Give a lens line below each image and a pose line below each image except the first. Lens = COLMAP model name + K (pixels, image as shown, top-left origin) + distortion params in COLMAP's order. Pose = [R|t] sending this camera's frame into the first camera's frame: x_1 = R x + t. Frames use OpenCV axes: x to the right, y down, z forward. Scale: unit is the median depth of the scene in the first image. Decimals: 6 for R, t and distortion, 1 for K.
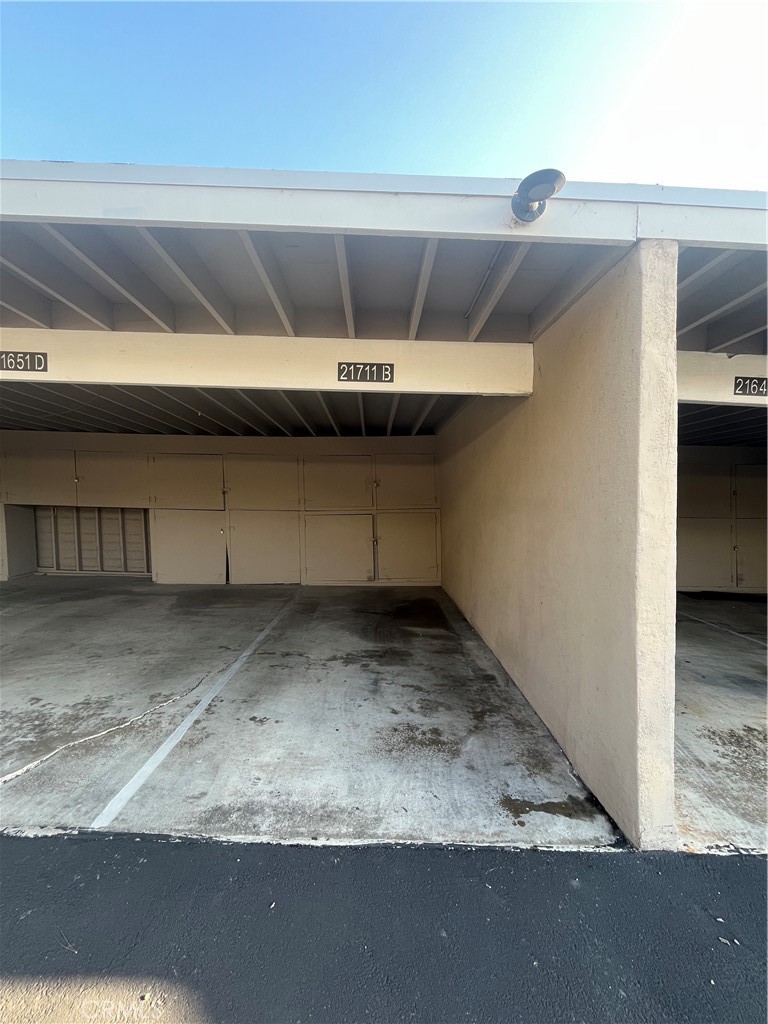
lens RADIAL K [[412.2, 0, 380.8], [0, 412.2, 512.8], [0, 0, 1]] dist [-0.001095, -0.000091]
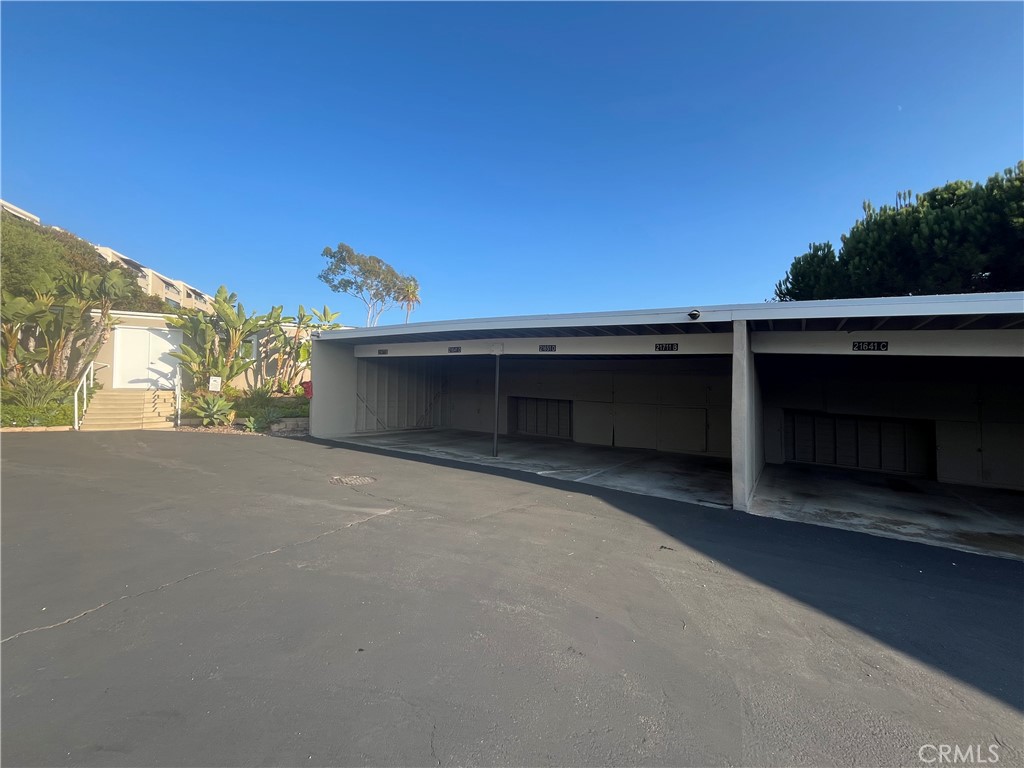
lens RADIAL K [[412.2, 0, 509.7], [0, 412.2, 386.9], [0, 0, 1]] dist [-0.001095, -0.000091]
pose [[0.816105, 0.013132, -0.577755, 0.260485], [-0.048856, 0.997731, -0.046332, 0.028142], [0.575835, 0.066038, 0.814894, -0.651572]]
